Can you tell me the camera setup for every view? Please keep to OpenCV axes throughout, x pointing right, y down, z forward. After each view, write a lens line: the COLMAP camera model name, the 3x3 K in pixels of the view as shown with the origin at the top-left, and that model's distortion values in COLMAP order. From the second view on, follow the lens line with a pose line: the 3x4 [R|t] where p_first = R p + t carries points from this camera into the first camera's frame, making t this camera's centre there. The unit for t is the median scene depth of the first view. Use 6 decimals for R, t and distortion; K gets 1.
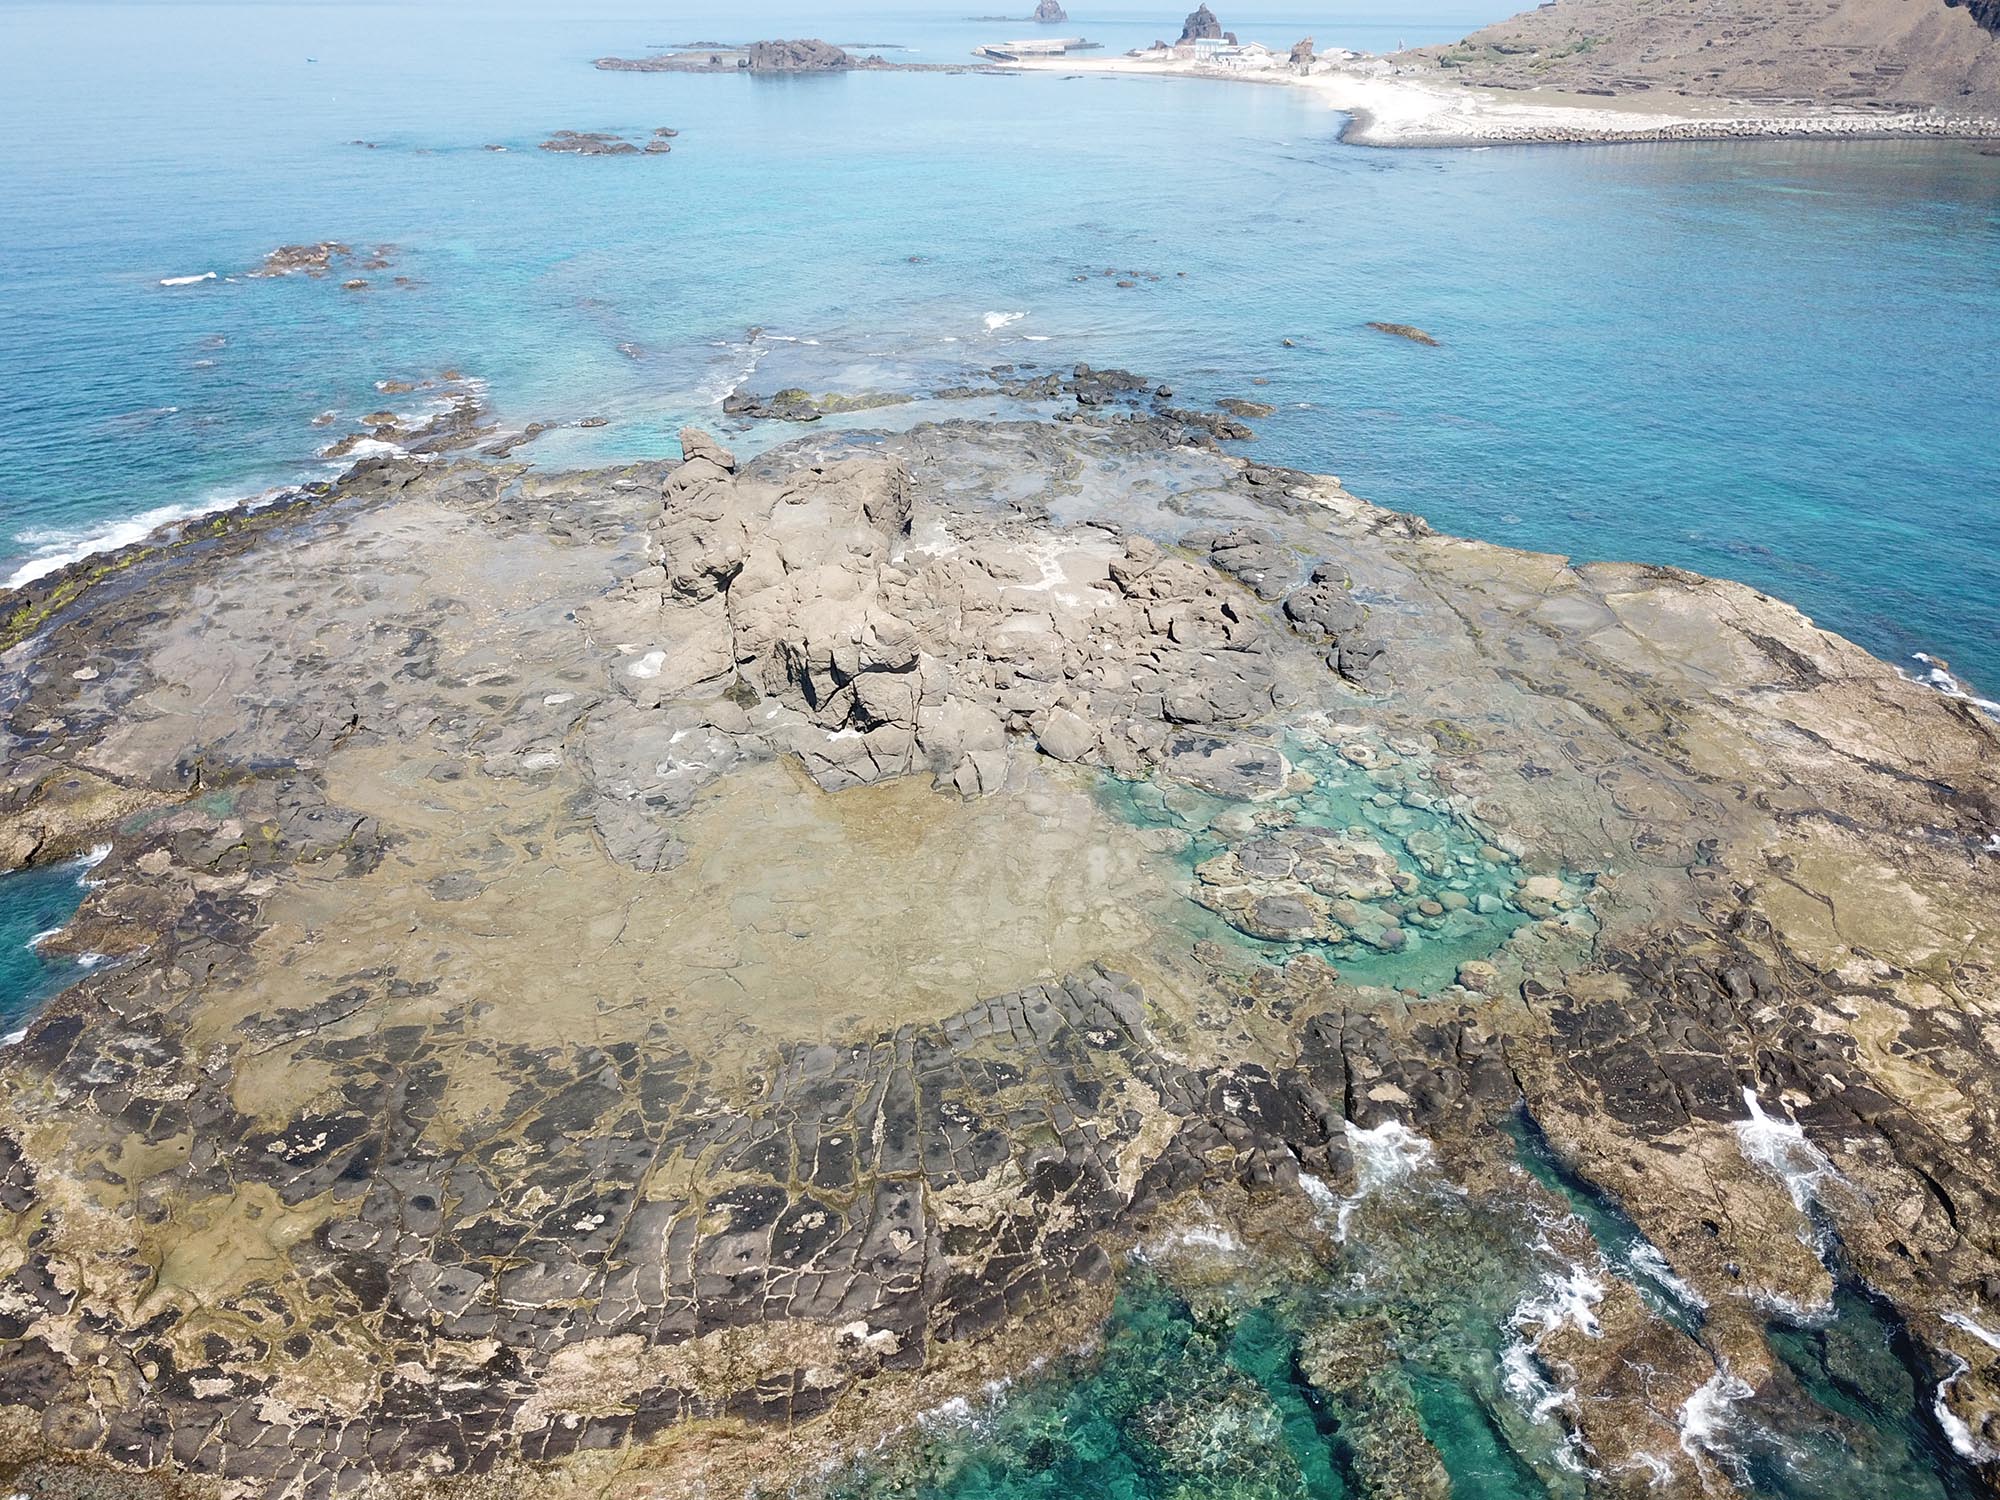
lens RADIAL K [[1529.7, 0, 980.6], [0, 1529.7, 764.1], [0, 0, 1]] dist [0.006613, 0.002735]
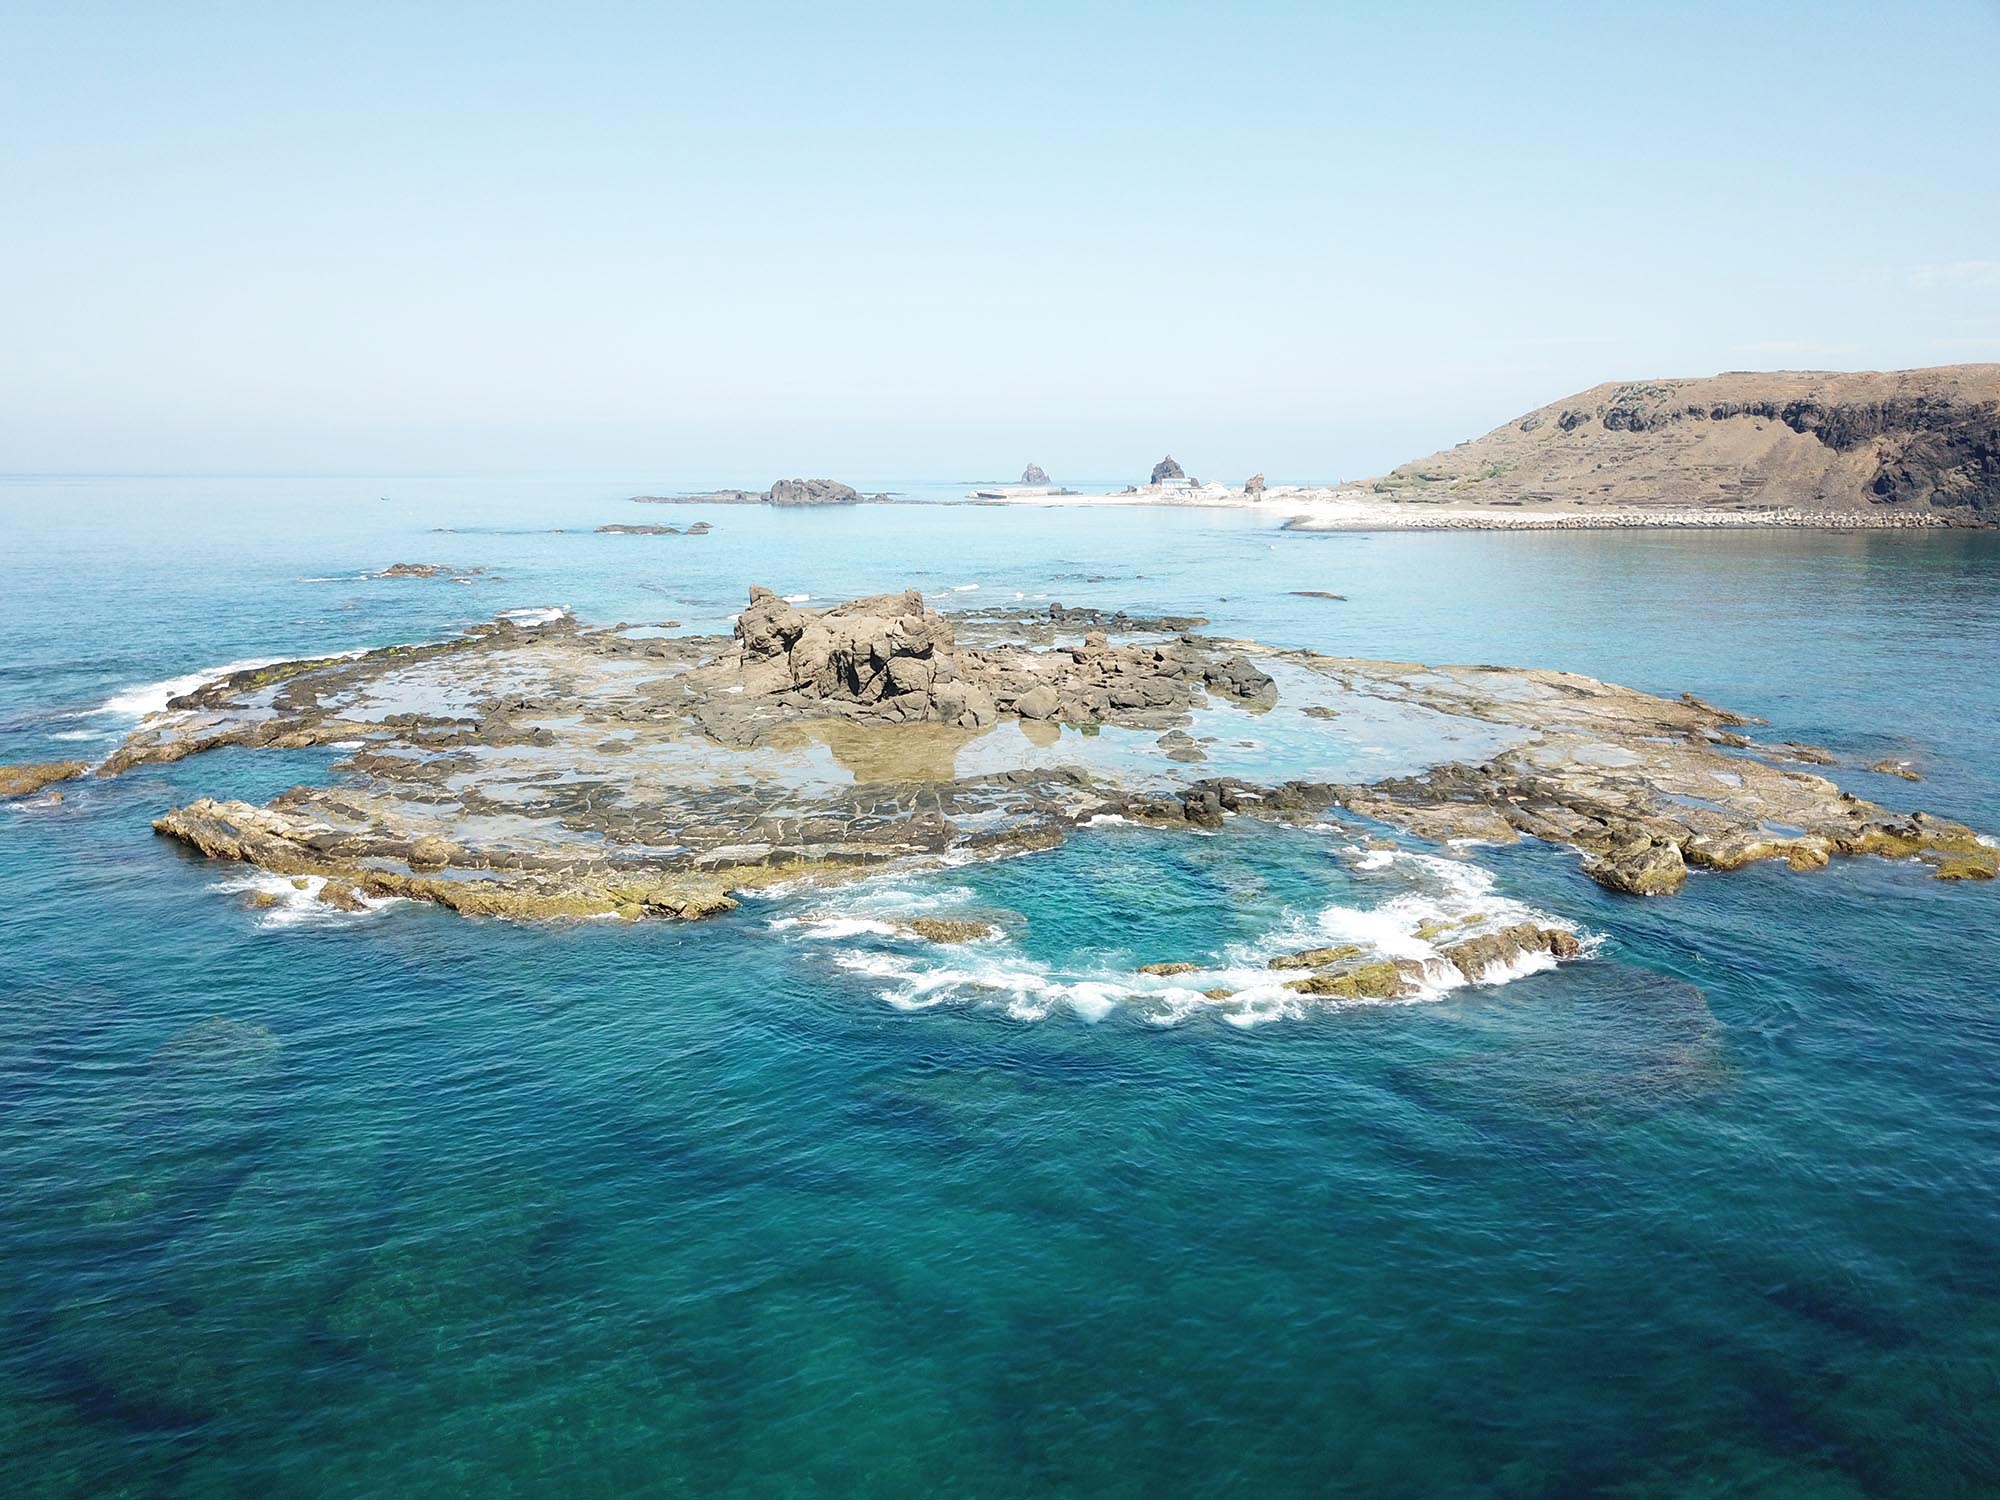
lens RADIAL K [[1529.7, 0, 980.6], [0, 1529.7, 764.1], [0, 0, 1]] dist [0.006613, 0.002735]
pose [[0.999986, -0.003198, 0.004257, -0.002825], [0.004253, 0.960695, -0.277575, 0.367533], [-0.003202, 0.277589, 0.960695, -0.282666]]
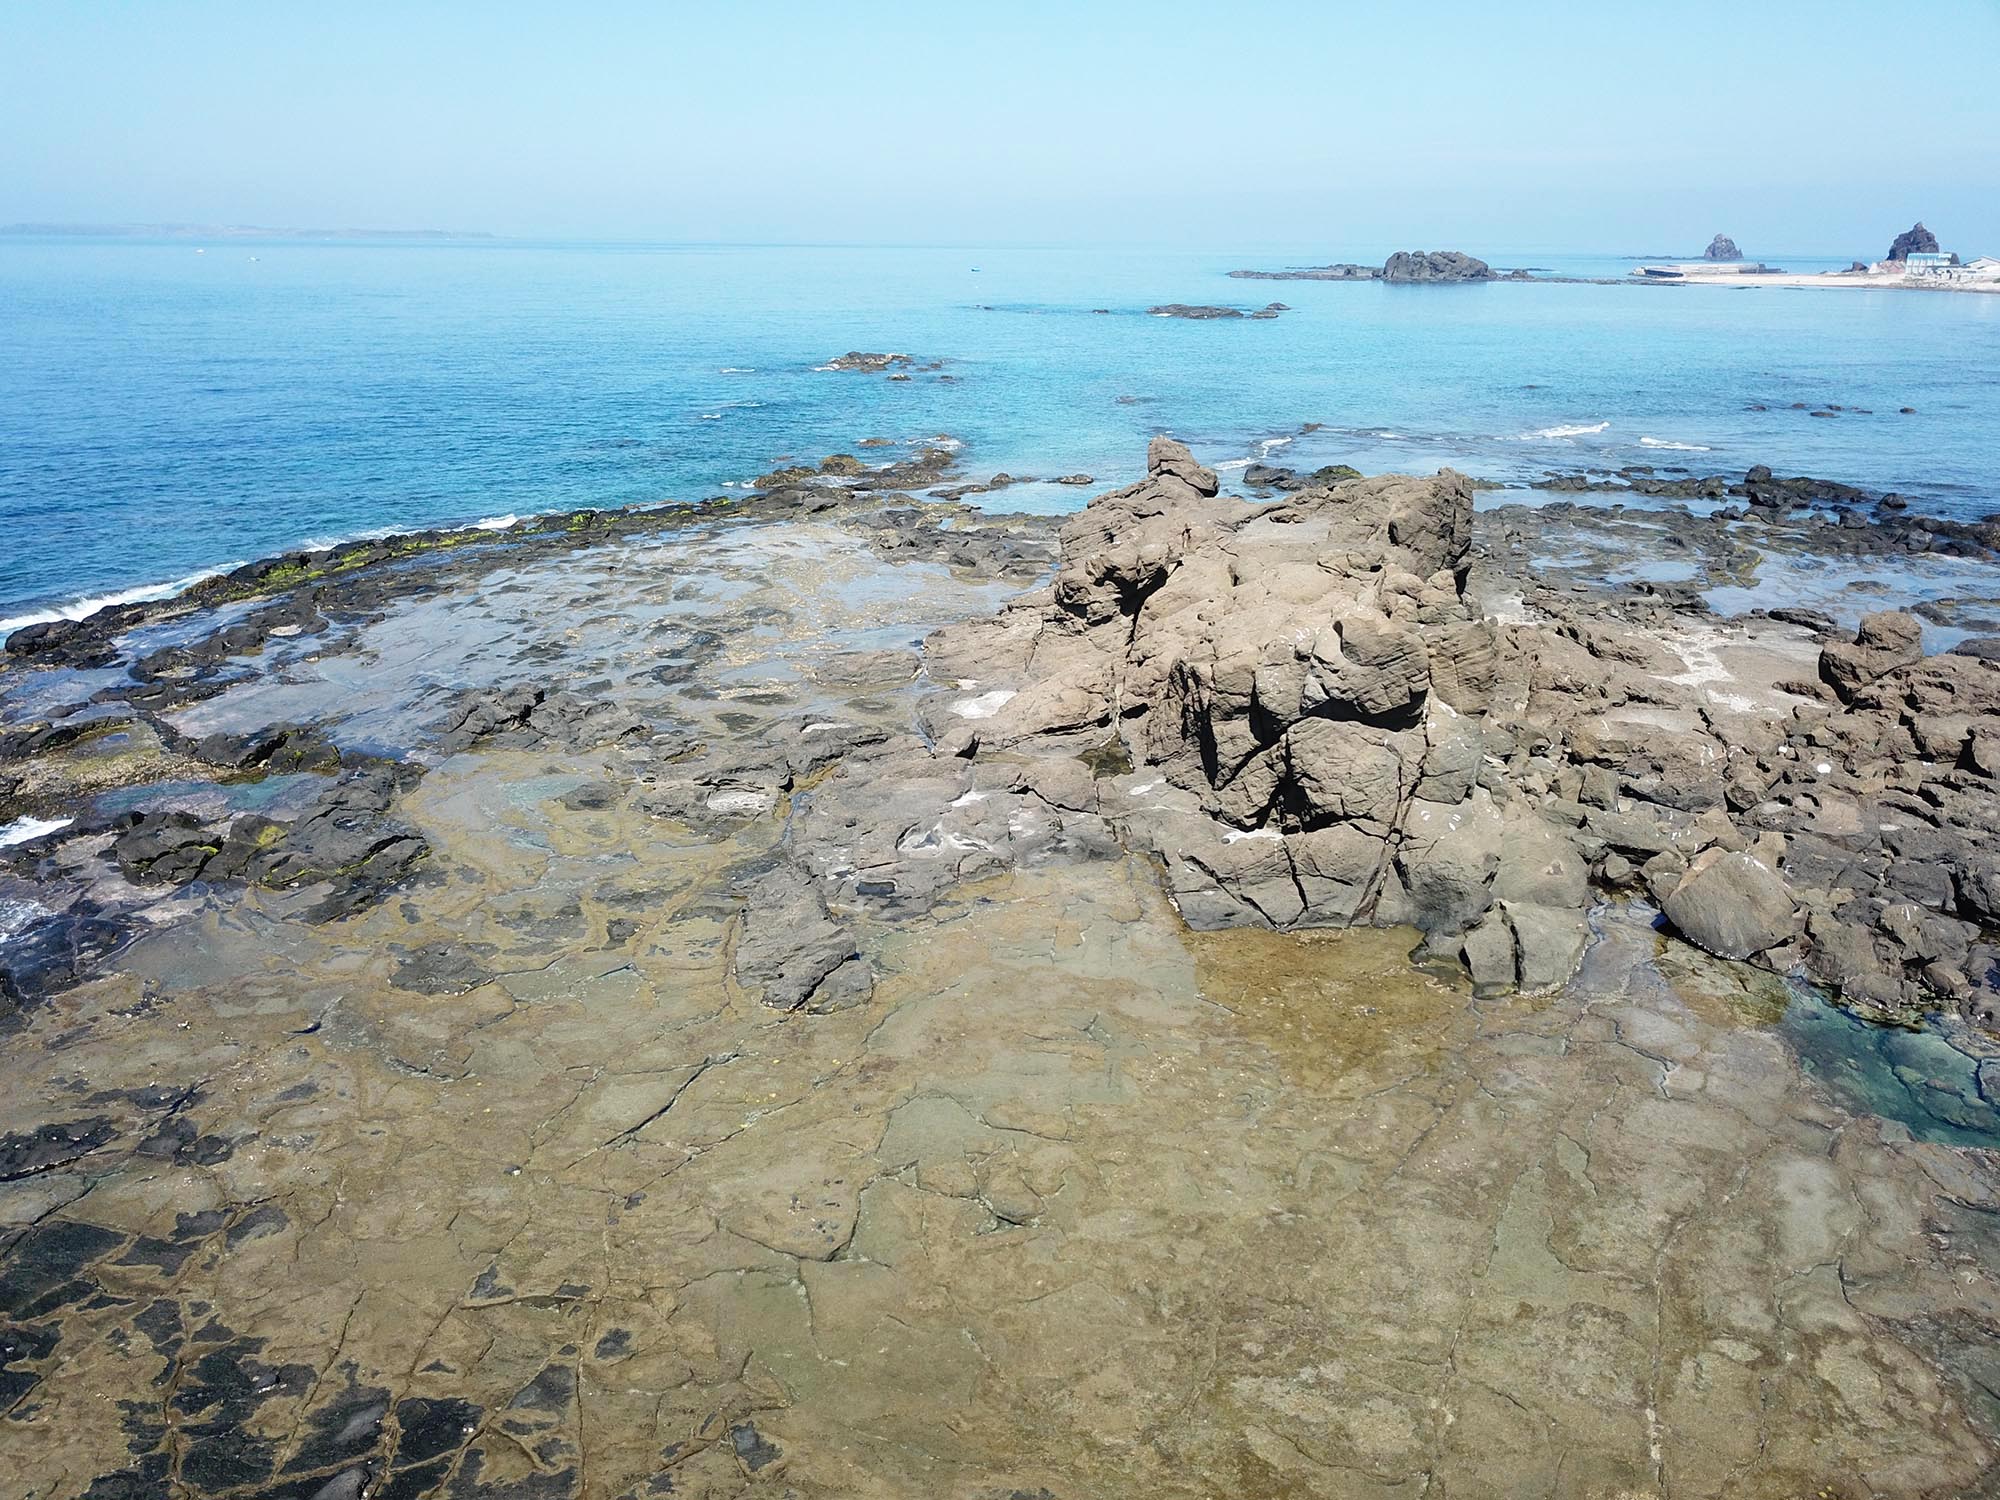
lens RADIAL K [[1529.7, 0, 980.6], [0, 1529.7, 764.1], [0, 0, 1]] dist [0.006613, 0.002735]
pose [[0.925124, 0.125073, -0.358472, 0.006303], [-0.175155, 0.978298, -0.110698, 0.027464], [0.336847, 0.165197, 0.926954, 0.418522]]
